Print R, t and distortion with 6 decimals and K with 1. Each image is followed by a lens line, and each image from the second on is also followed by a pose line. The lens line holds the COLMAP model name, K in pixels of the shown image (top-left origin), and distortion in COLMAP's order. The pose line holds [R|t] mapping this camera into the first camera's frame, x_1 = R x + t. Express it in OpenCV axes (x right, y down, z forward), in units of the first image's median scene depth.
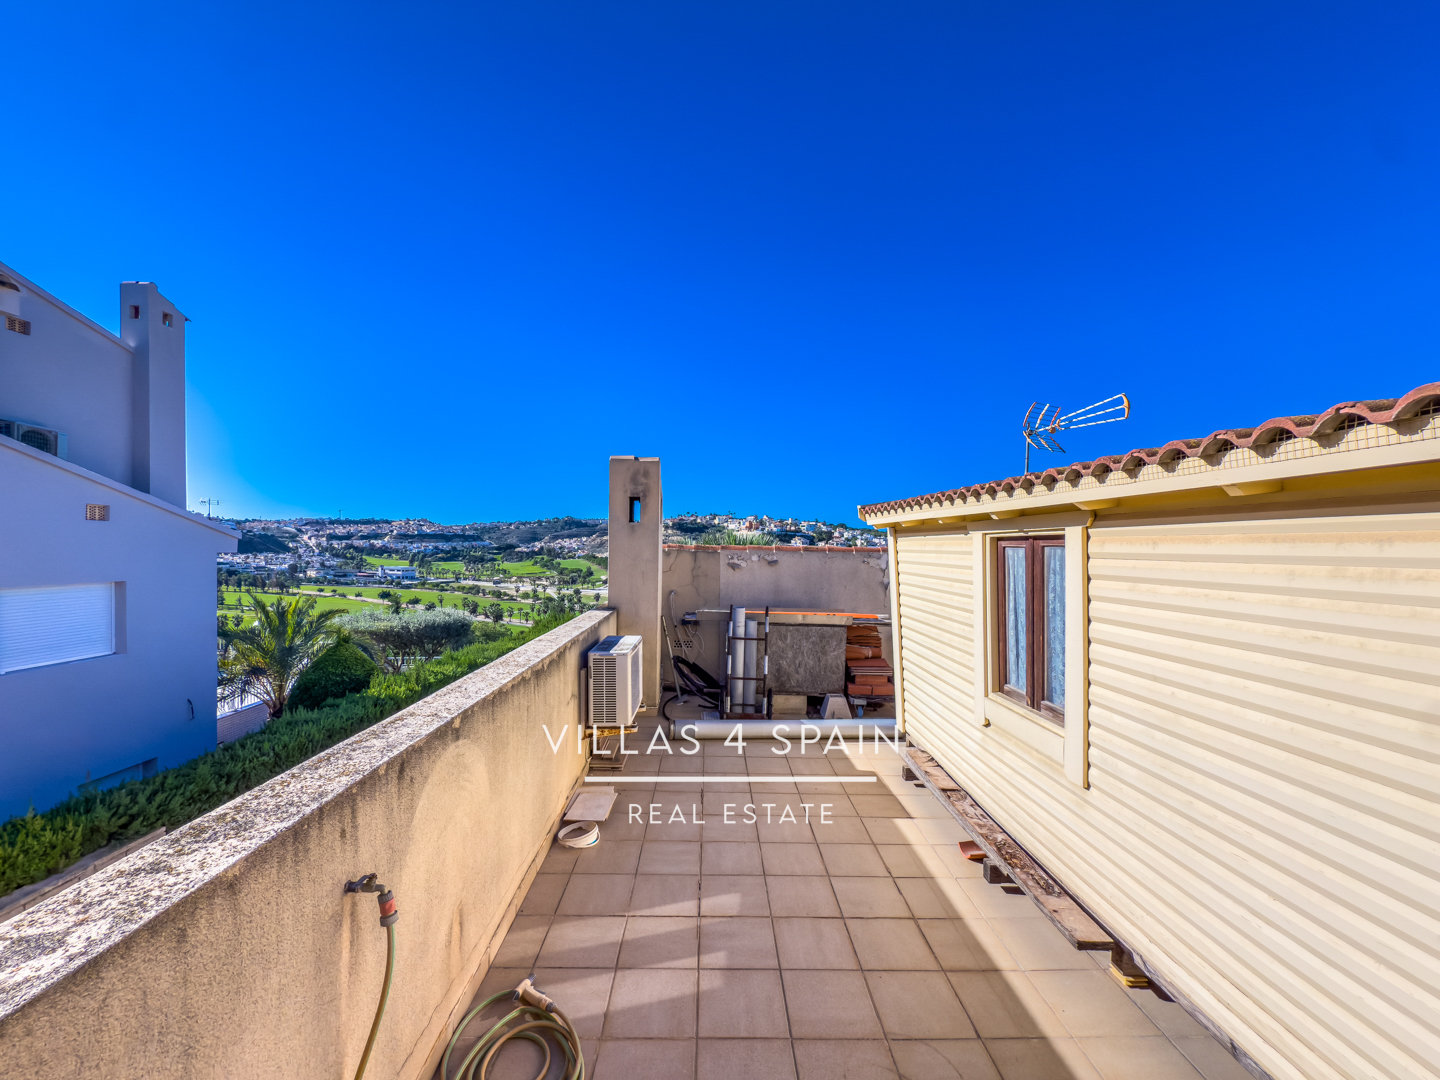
lens RADIAL K [[588.1, 0, 725.8], [0, 588.1, 538.0], [0, 0, 1]] dist [0.000018, 0.000317]
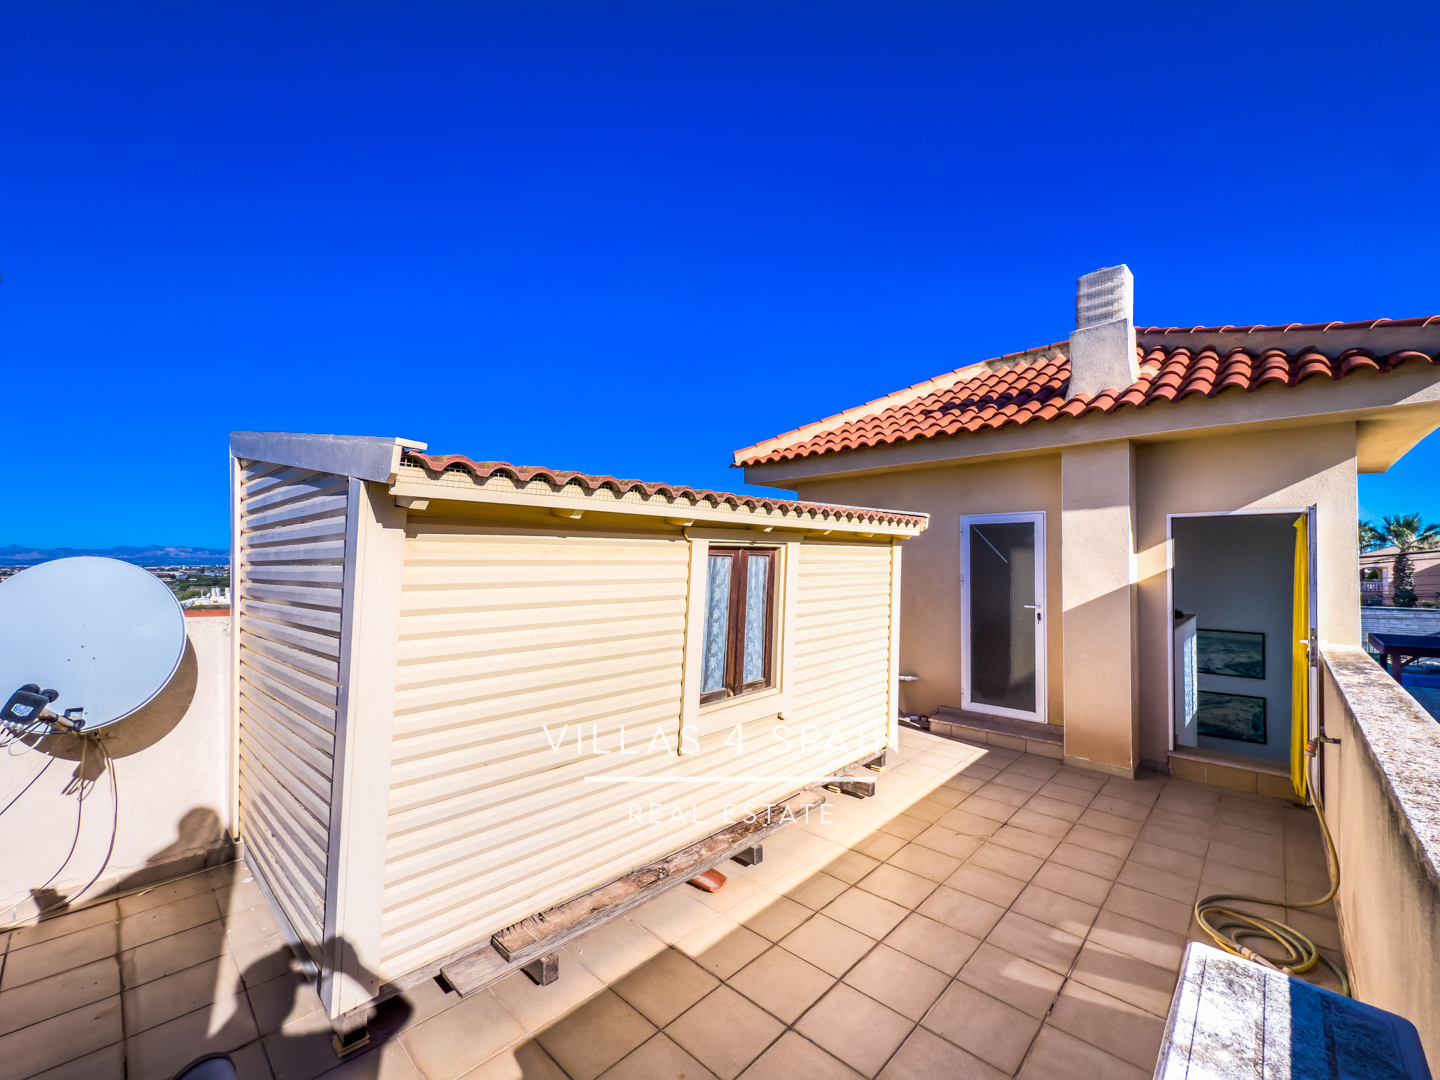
lens RADIAL K [[588.1, 0, 725.8], [0, 588.1, 538.0], [0, 0, 1]] dist [0.000018, 0.000317]
pose [[-0.706436, 0.045925, 0.706286, -0.309334], [0.006436, 0.998268, -0.058473, 0.049432], [-0.707748, -0.036761, -0.705508, 1.863338]]
